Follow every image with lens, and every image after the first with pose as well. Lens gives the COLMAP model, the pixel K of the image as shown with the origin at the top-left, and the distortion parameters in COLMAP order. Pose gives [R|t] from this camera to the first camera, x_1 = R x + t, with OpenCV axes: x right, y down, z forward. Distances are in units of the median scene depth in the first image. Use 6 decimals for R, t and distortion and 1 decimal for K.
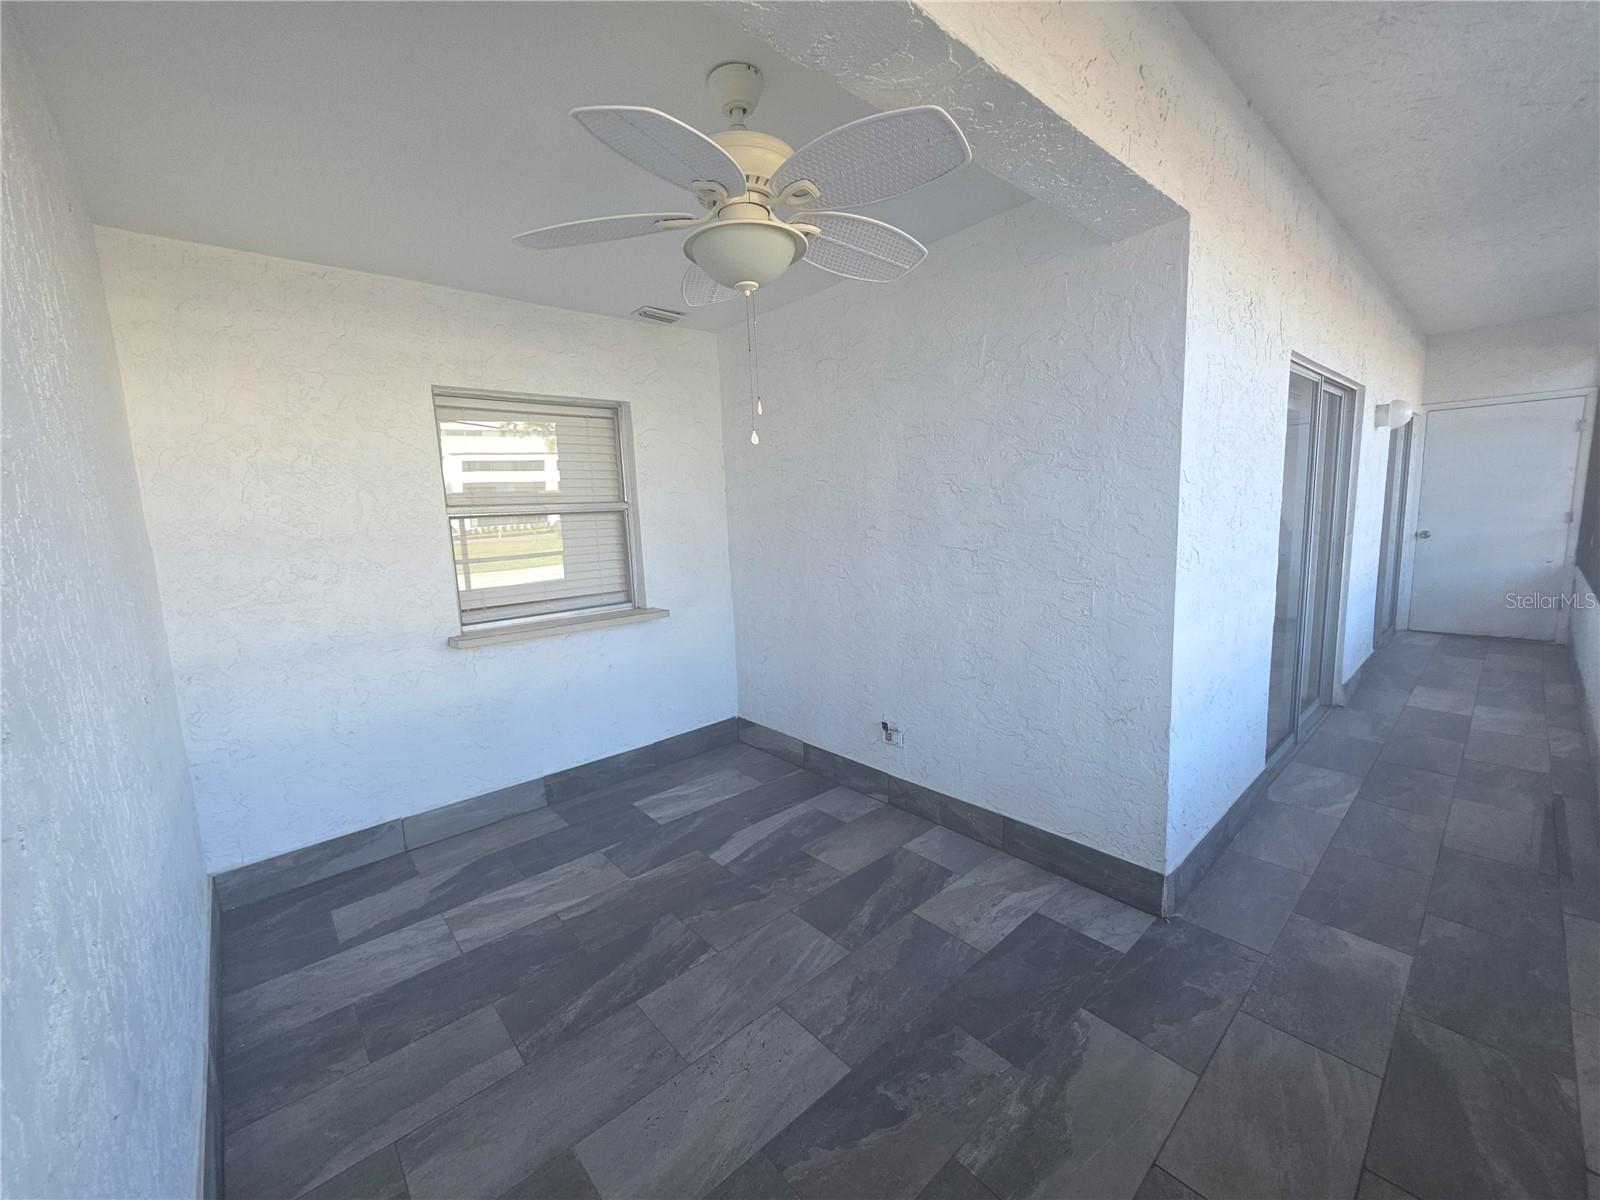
lens RADIAL K [[637.4, 0, 805.4], [0, 637.4, 598.9], [0, 0, 1]] dist [-0.000762, 0.000304]
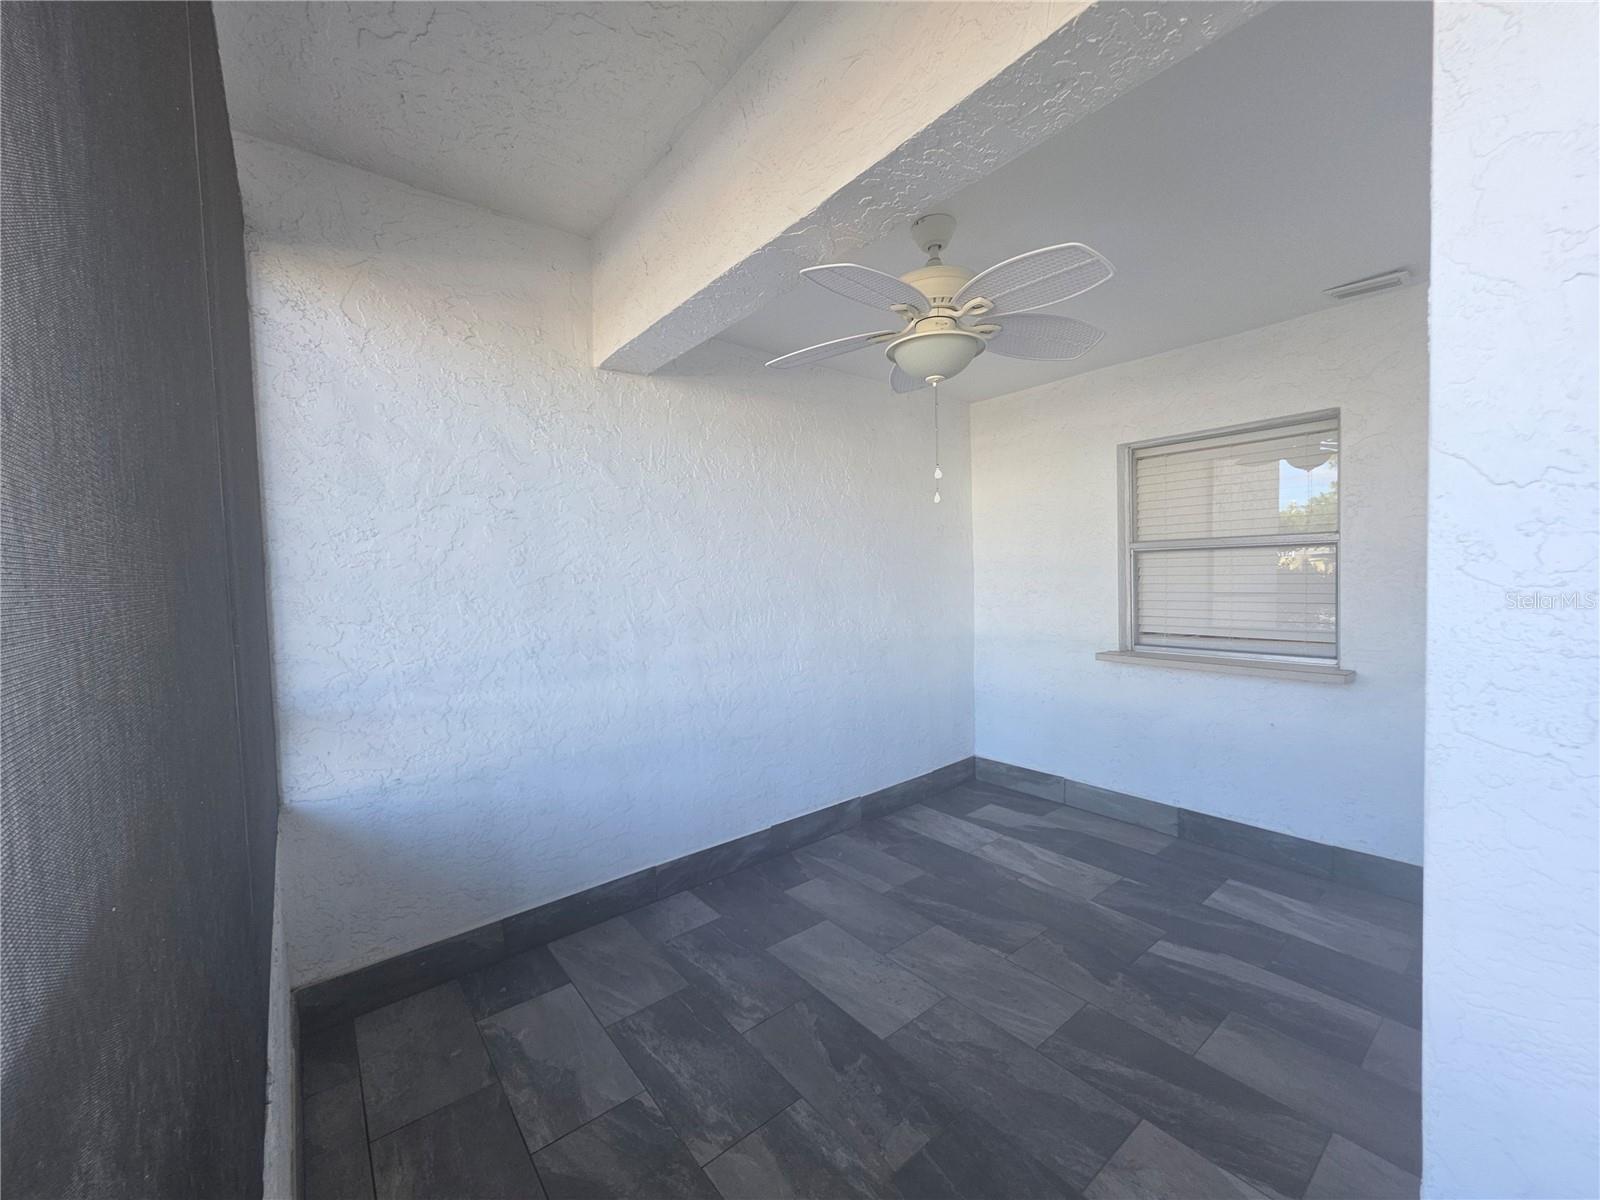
lens RADIAL K [[637.4, 0, 805.4], [0, 637.4, 598.9], [0, 0, 1]] dist [-0.000762, 0.000304]
pose [[-0.050093, 0.084769, -0.995141, 0.799192], [-0.112316, 0.989593, 0.089951, -0.096963], [0.992409, 0.116276, -0.040051, 0.560047]]
